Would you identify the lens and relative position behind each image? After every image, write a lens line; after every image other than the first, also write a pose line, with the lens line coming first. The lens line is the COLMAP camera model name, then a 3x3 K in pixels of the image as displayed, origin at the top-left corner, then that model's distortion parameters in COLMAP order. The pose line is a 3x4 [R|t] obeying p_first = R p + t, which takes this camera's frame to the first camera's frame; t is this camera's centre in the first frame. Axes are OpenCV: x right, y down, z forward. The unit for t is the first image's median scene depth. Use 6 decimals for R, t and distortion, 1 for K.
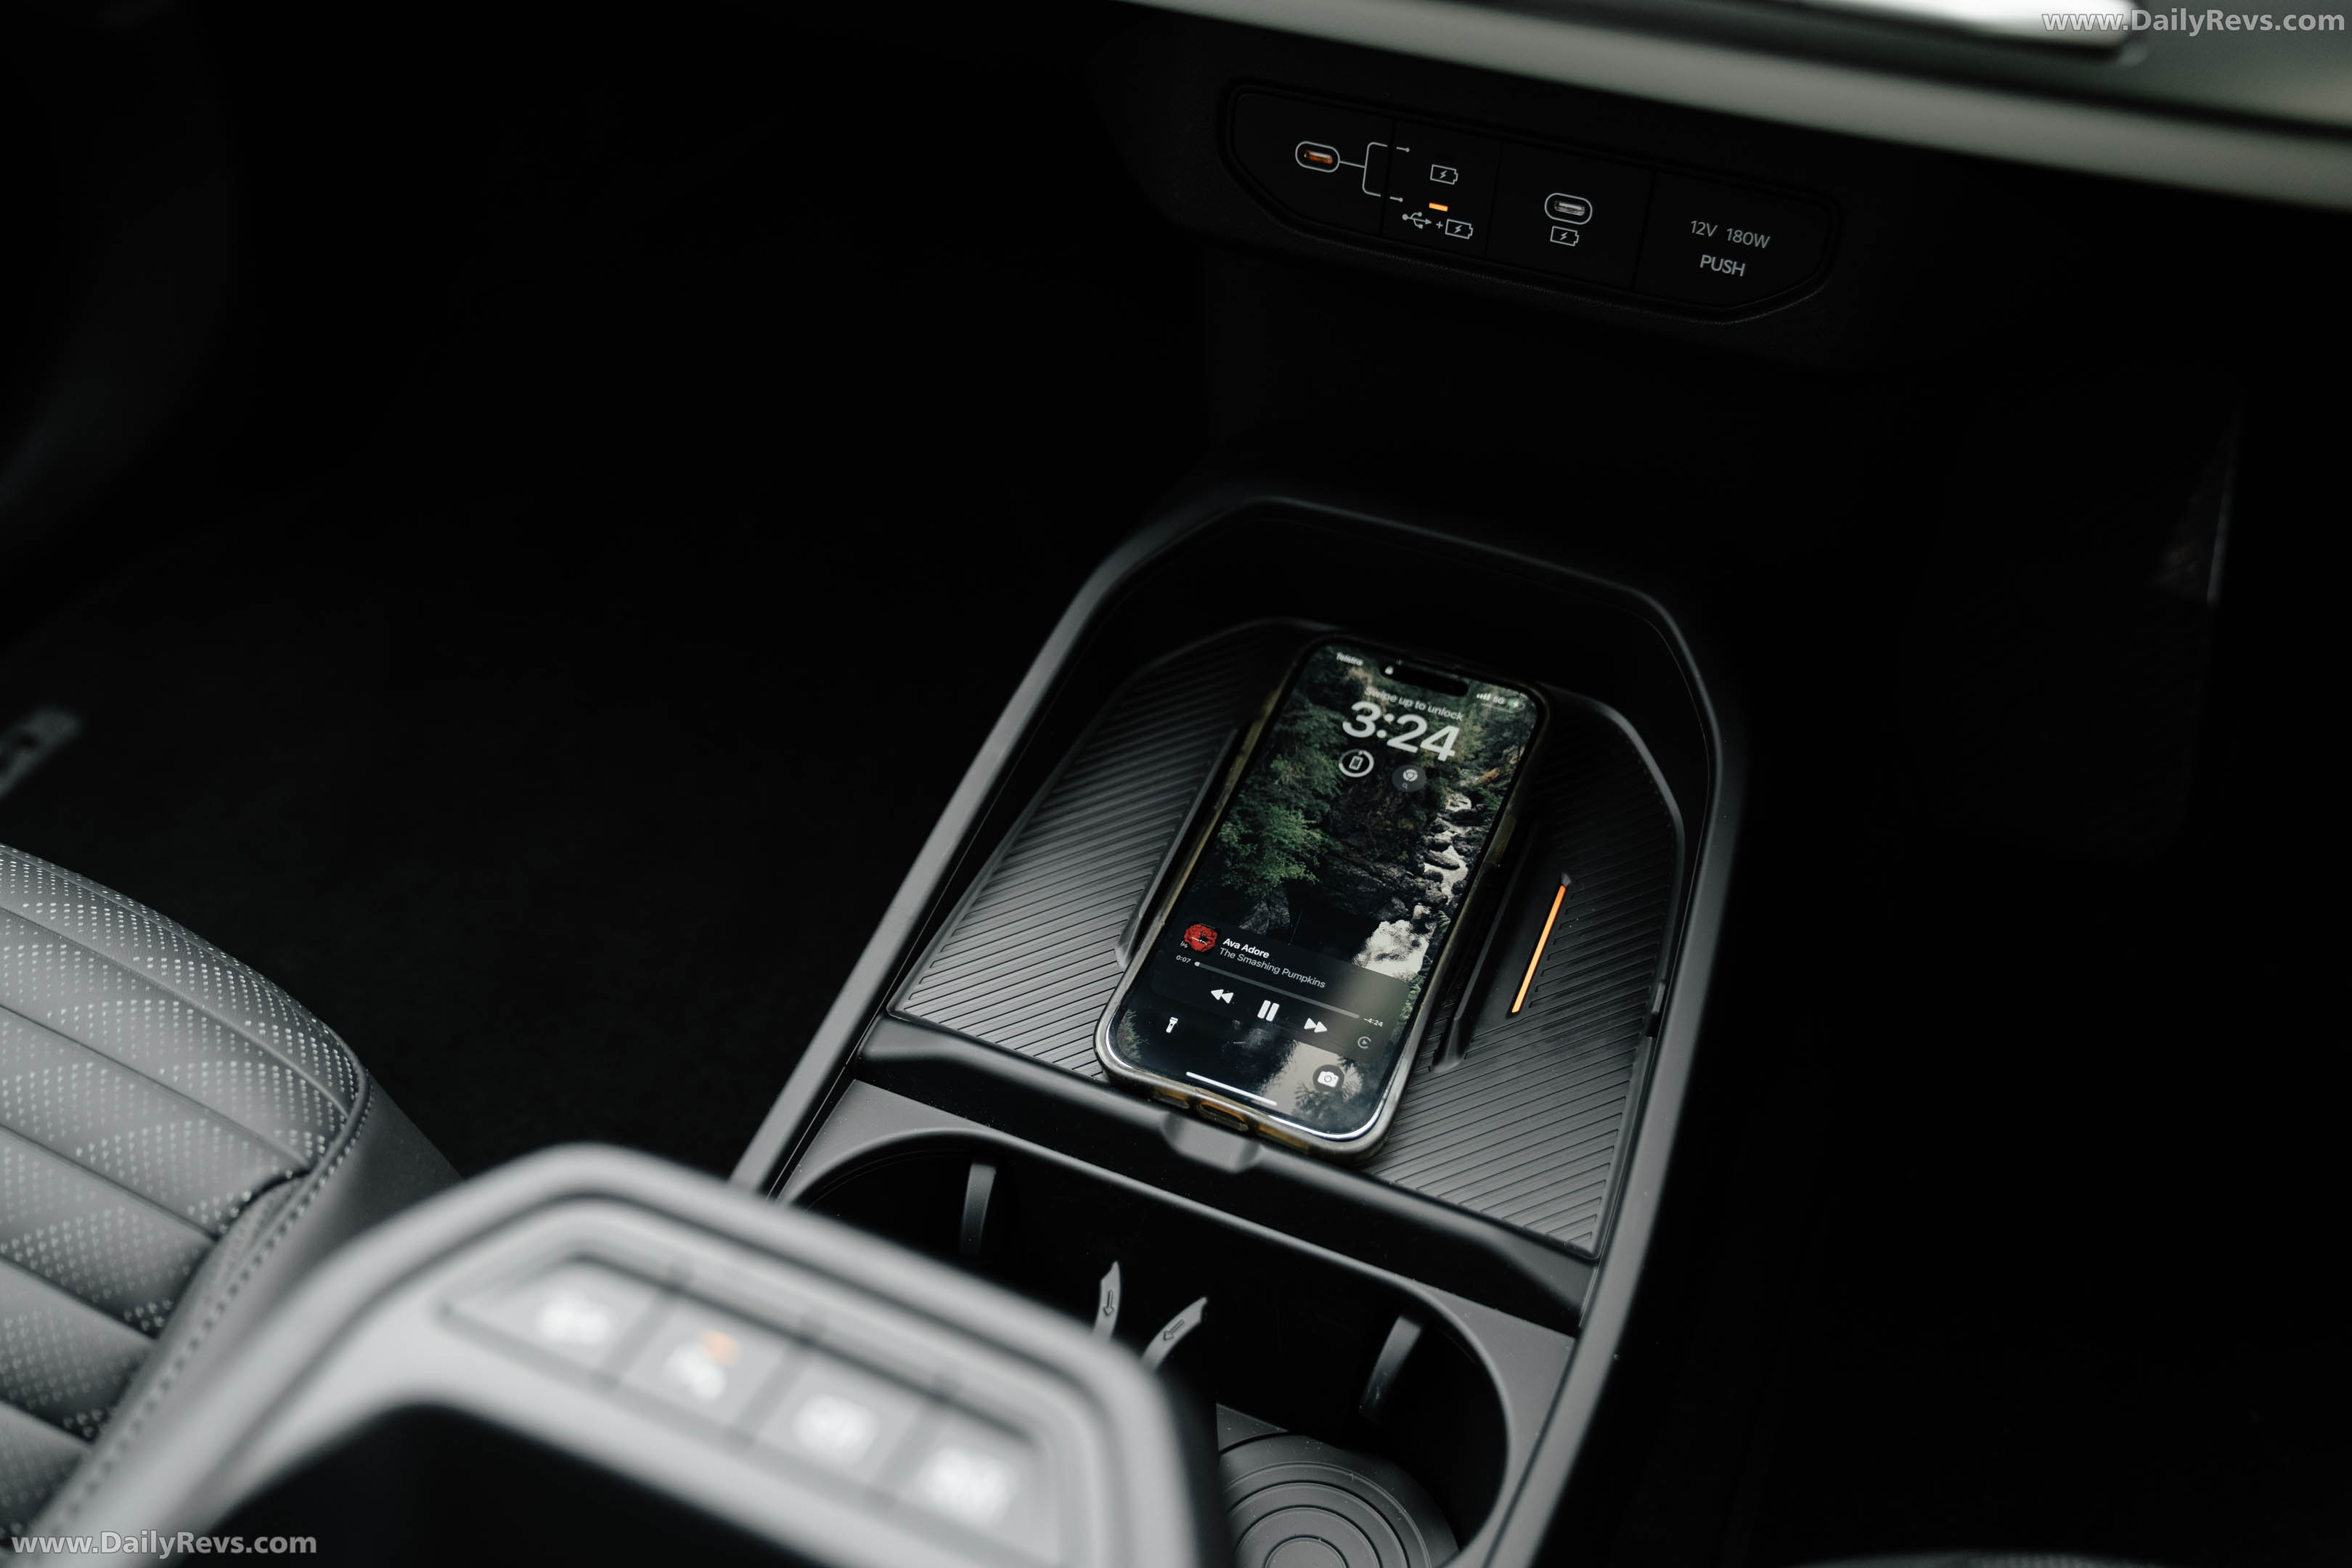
lens RADIAL K [[2191.1, 0, 1163.9], [0, 2191.1, 769.7], [0, 0, 1]] dist [0.032788, 0.000000]
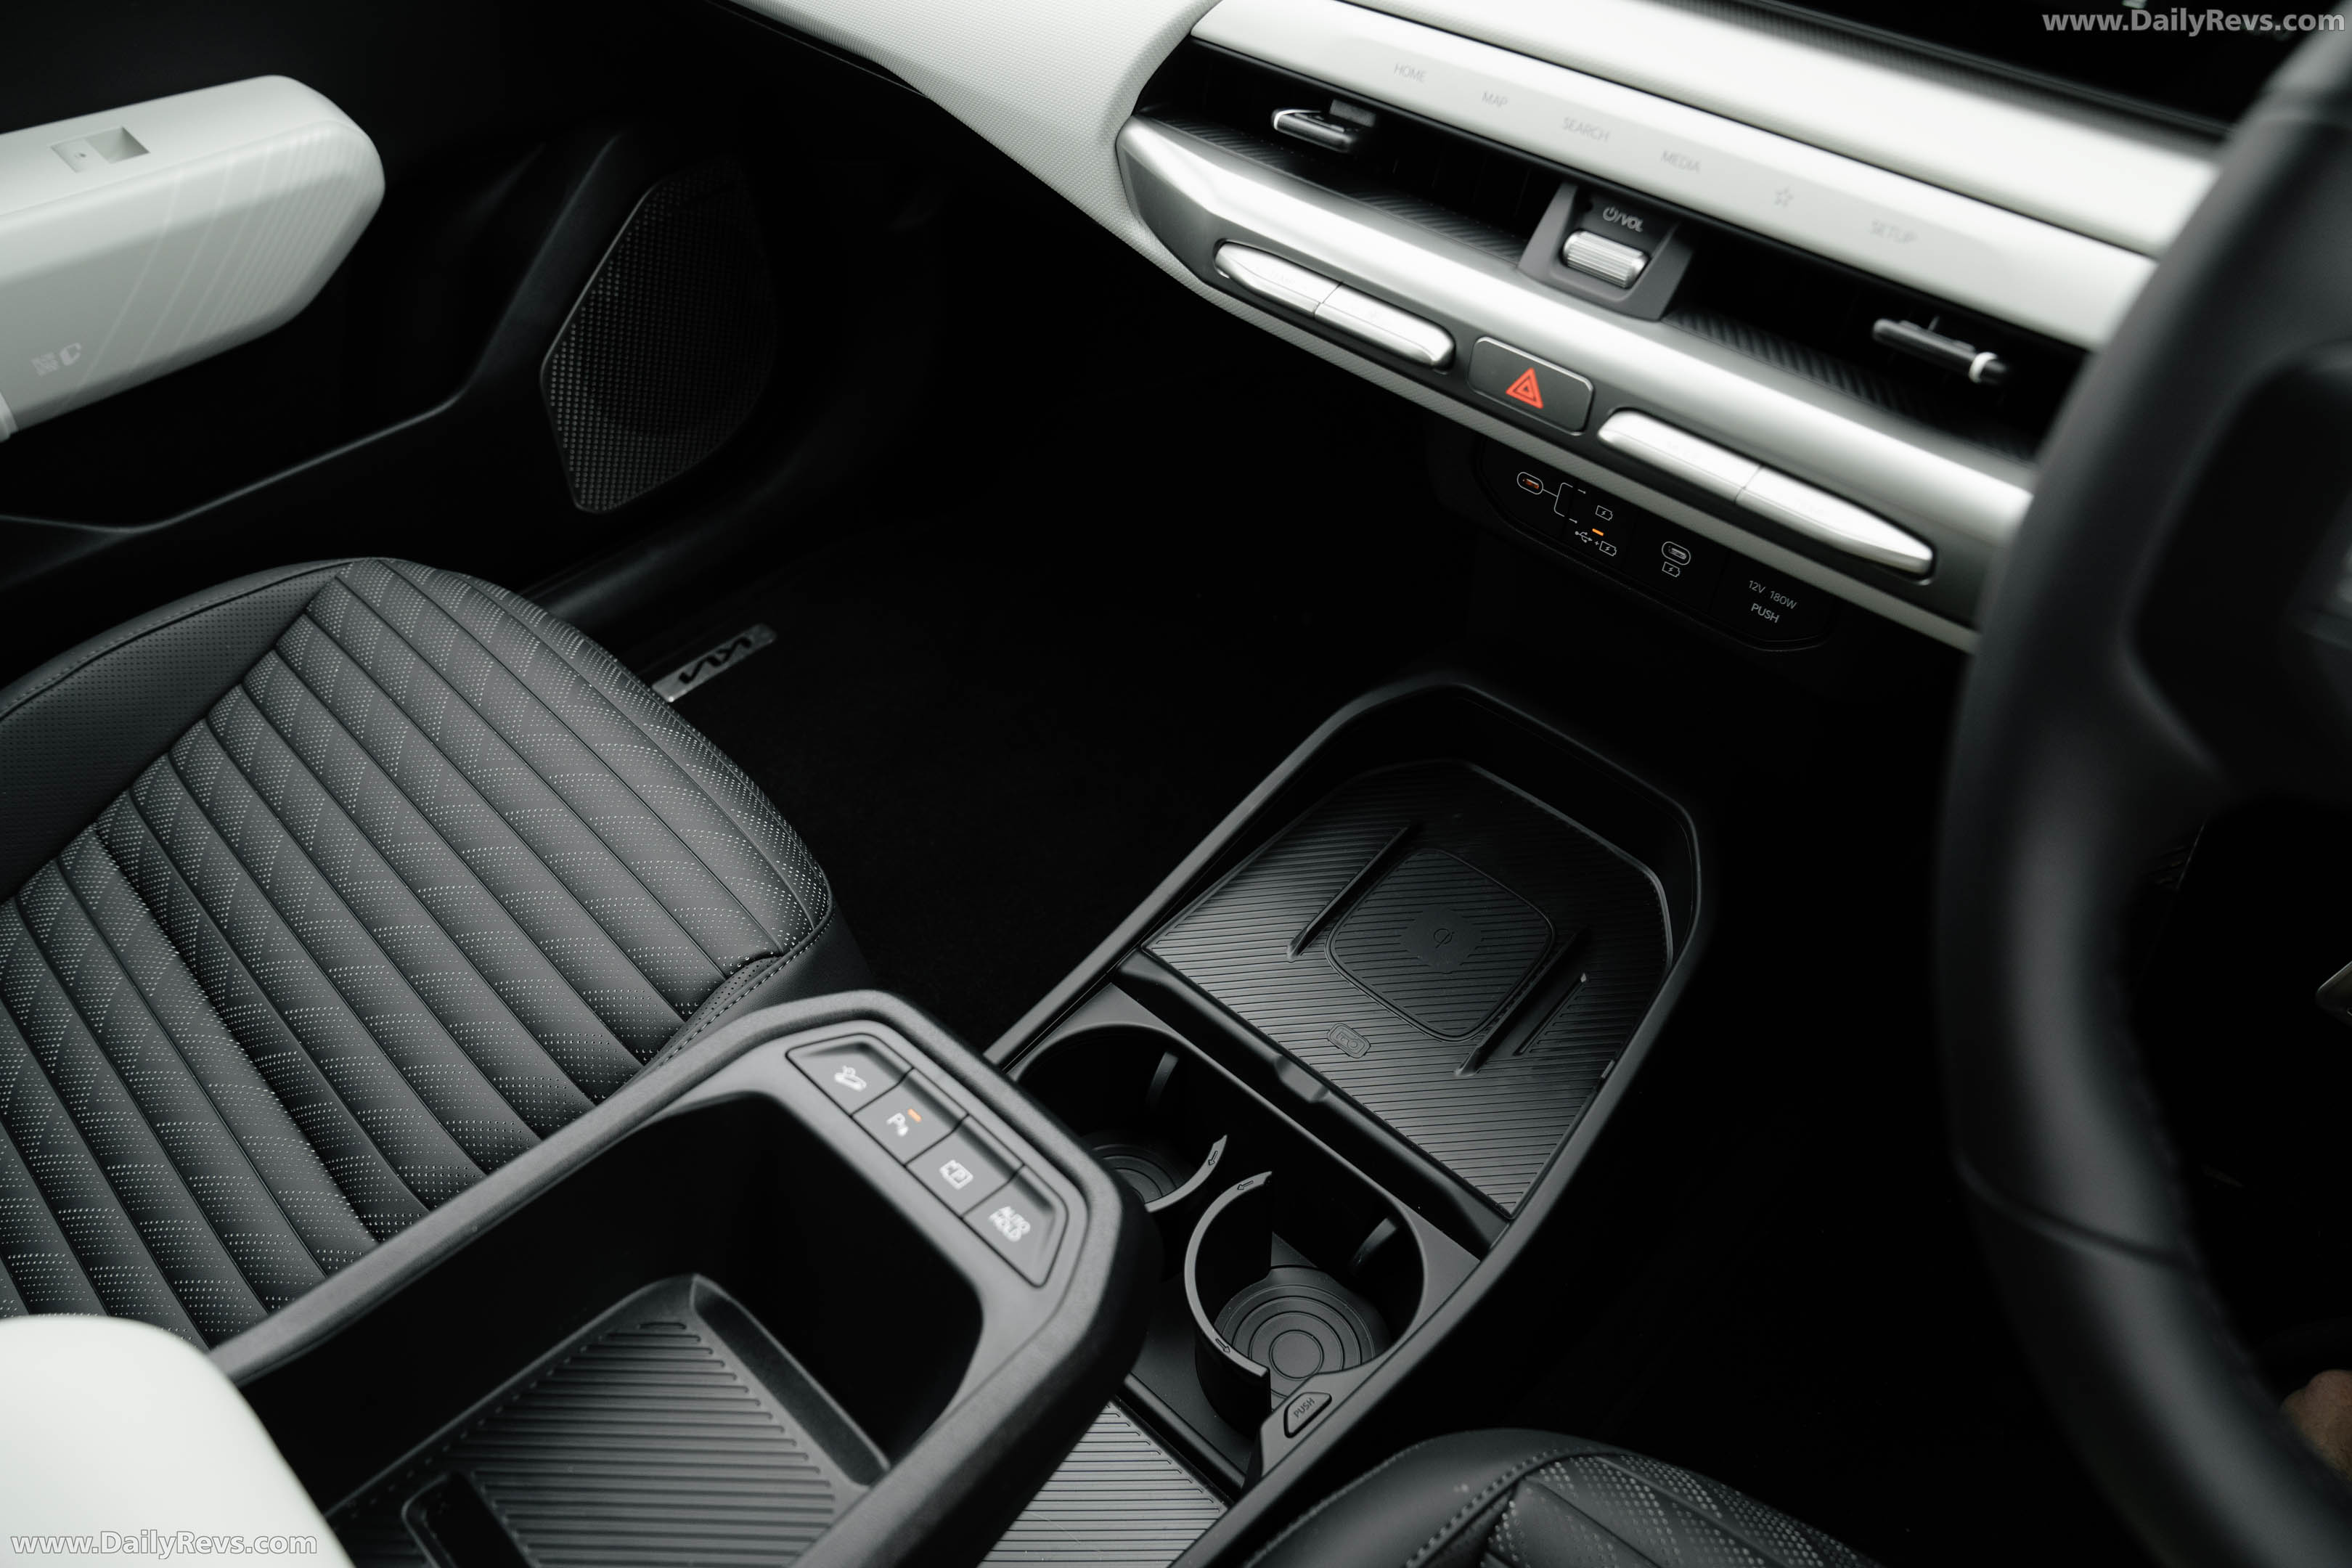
lens RADIAL K [[1617.9, 0, 1166.9], [0, 1617.9, 777.8], [0, 0, 1]] dist [-0.087858, 0.016284]
pose [[0.945046, 0.234980, -0.227314, 0.150538], [-0.231183, 0.971934, 0.043580, -0.076287], [0.231175, 0.011366, 0.972846, -0.174718]]
